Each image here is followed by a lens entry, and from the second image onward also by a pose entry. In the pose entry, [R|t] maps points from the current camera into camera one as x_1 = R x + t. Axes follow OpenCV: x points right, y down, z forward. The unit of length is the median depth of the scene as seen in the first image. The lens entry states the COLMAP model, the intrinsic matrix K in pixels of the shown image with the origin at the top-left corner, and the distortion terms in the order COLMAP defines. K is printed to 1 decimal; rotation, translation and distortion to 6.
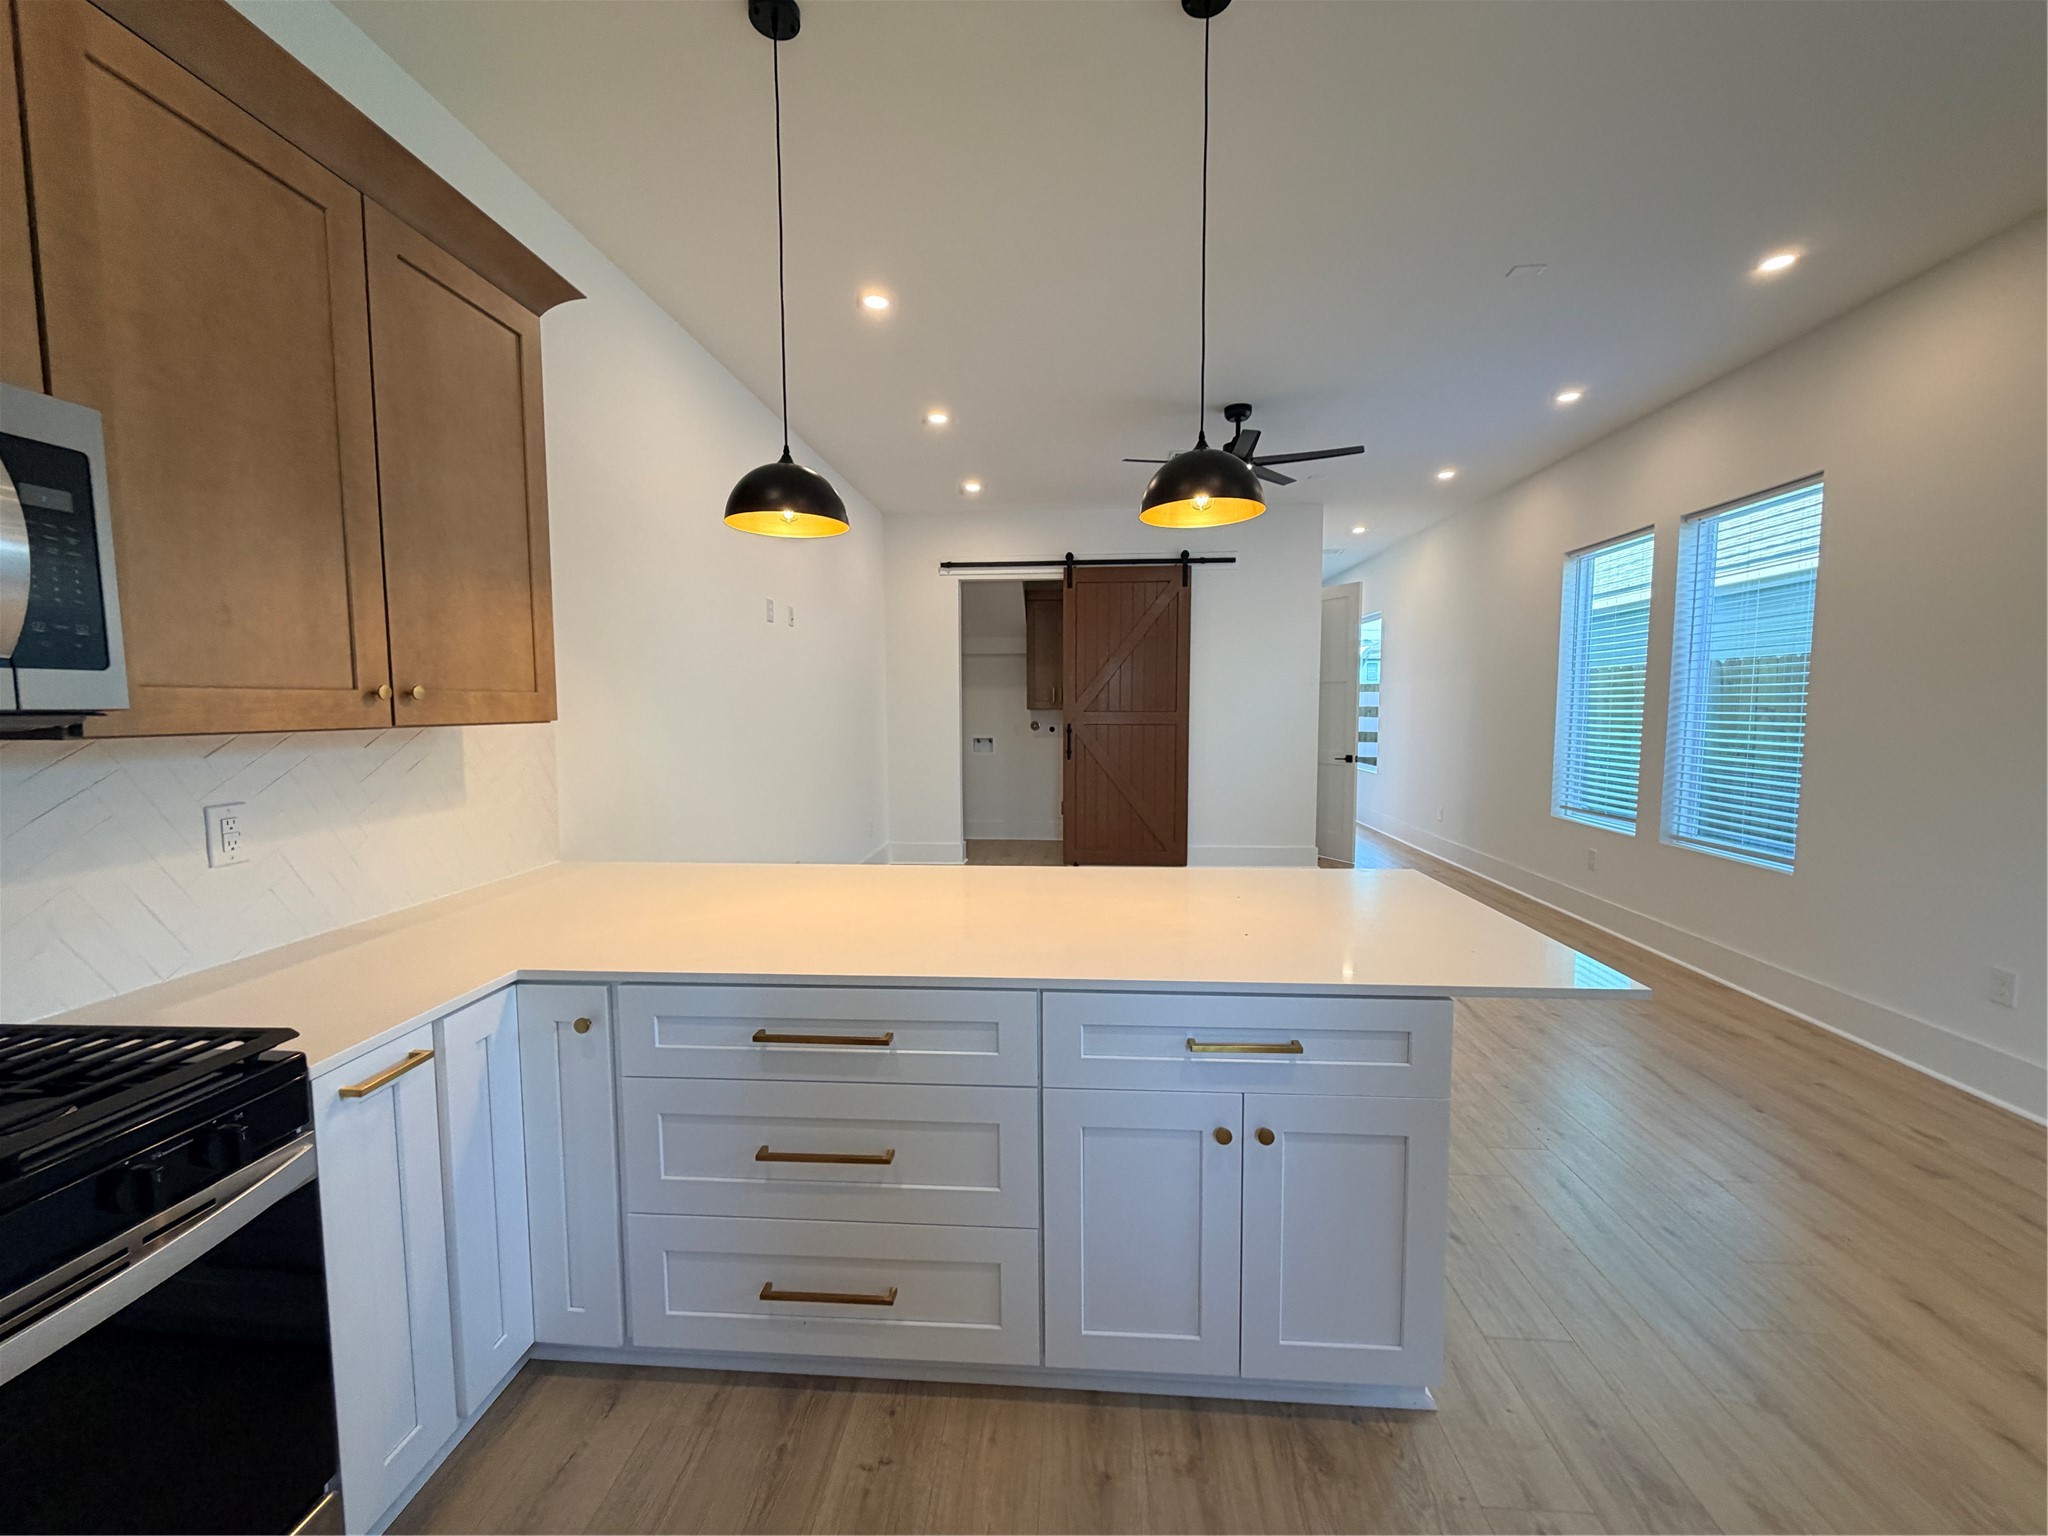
lens RADIAL K [[815.5, 0, 1025.2], [0, 815.5, 768.1], [0, 0, 1]] dist [-0.000239, 0.000219]
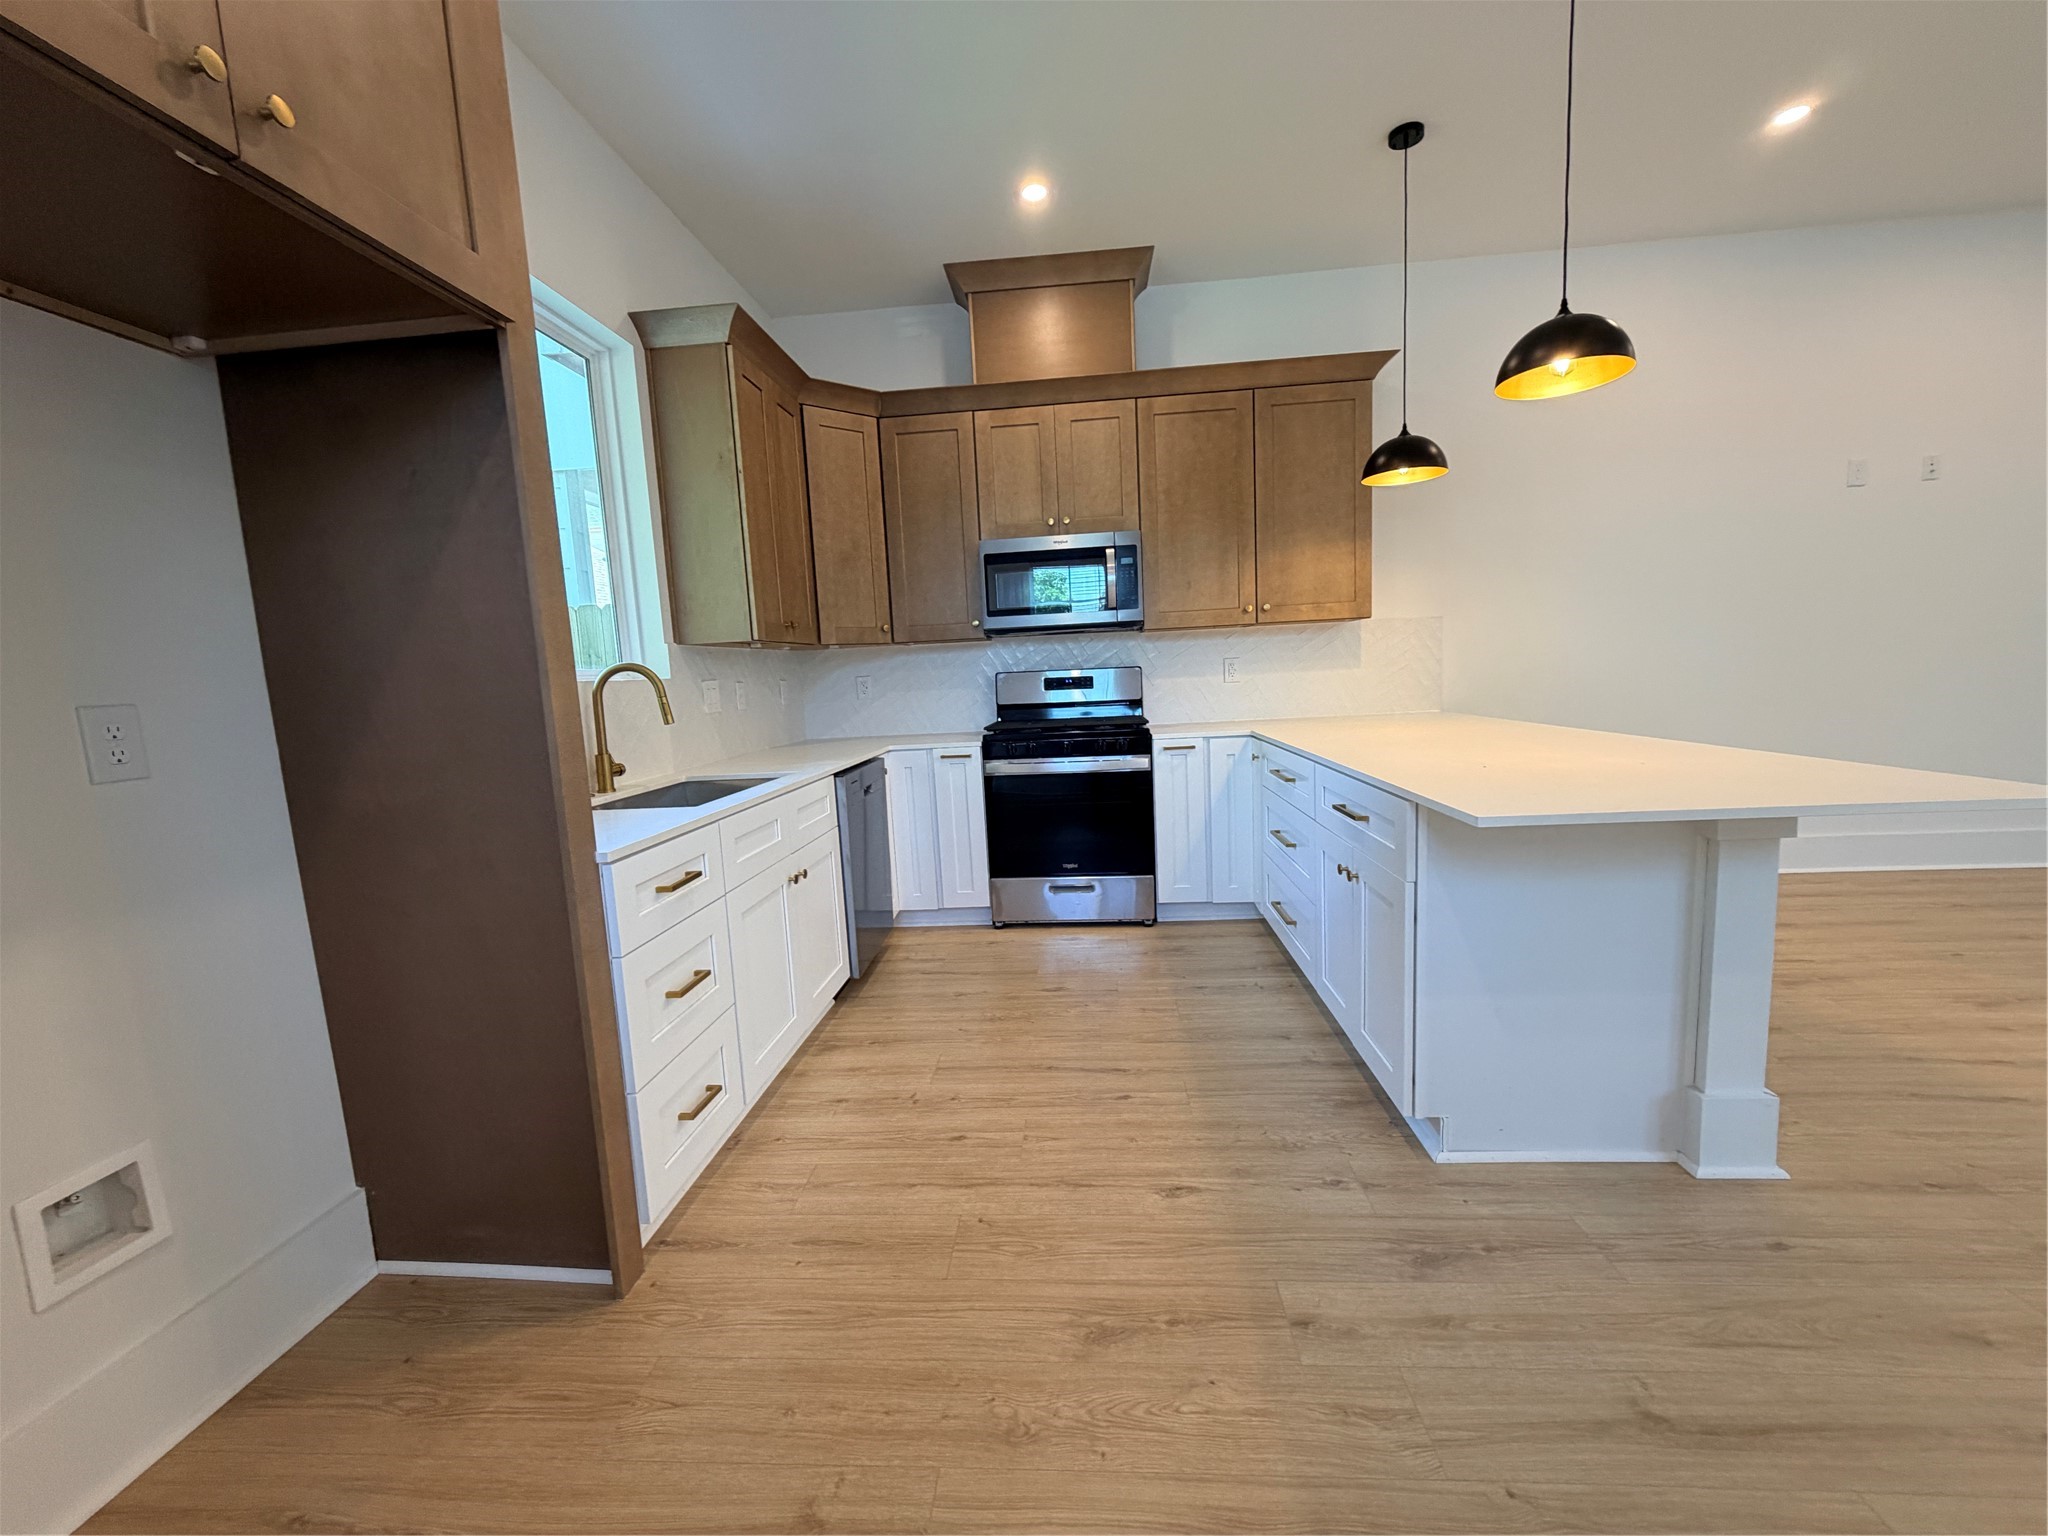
lens RADIAL K [[815.5, 0, 1026.6], [0, 815.5, 769.1], [0, 0, 1]] dist [-0.000239, 0.000219]
pose [[-0.006708, 0.123835, -0.992280, 1.219489], [-0.029460, 0.991847, 0.123980, 0.070604], [0.999543, 0.030064, -0.003005, 0.299830]]
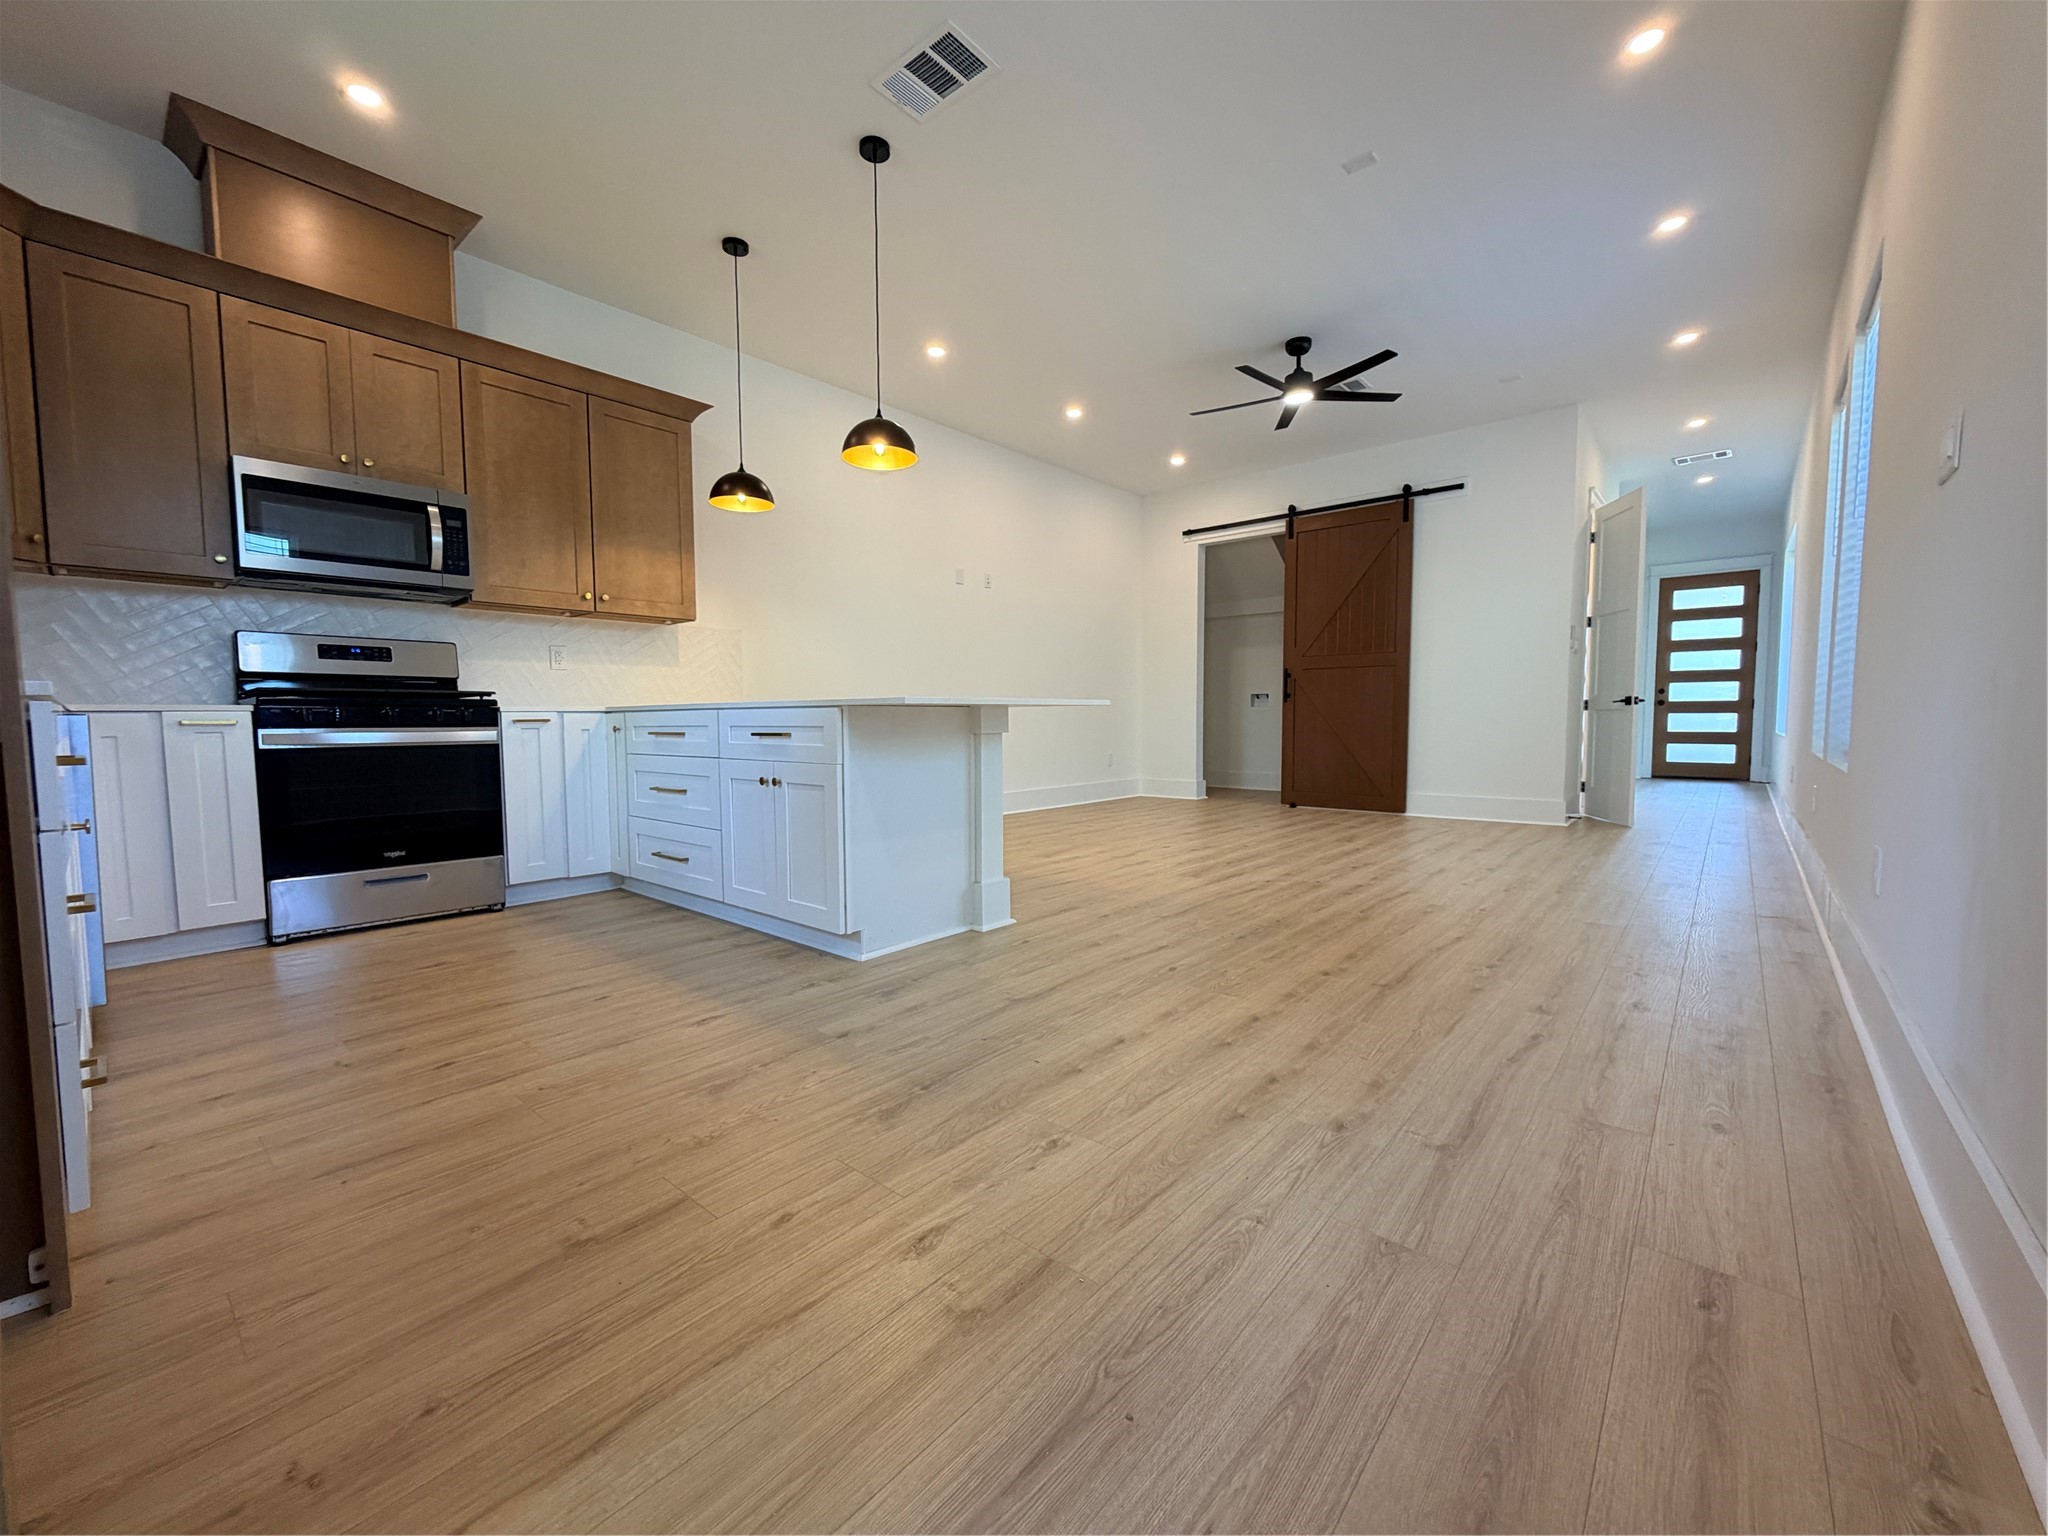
lens RADIAL K [[815.5, 0, 1028.3], [0, 815.5, 769.5], [0, 0, 1]] dist [-0.000239, 0.000219]
pose [[0.801185, 0.039749, -0.597095, 1.353582], [-0.045206, 0.998961, 0.005845, 0.273037], [0.596707, 0.022309, 0.802149, -0.125184]]
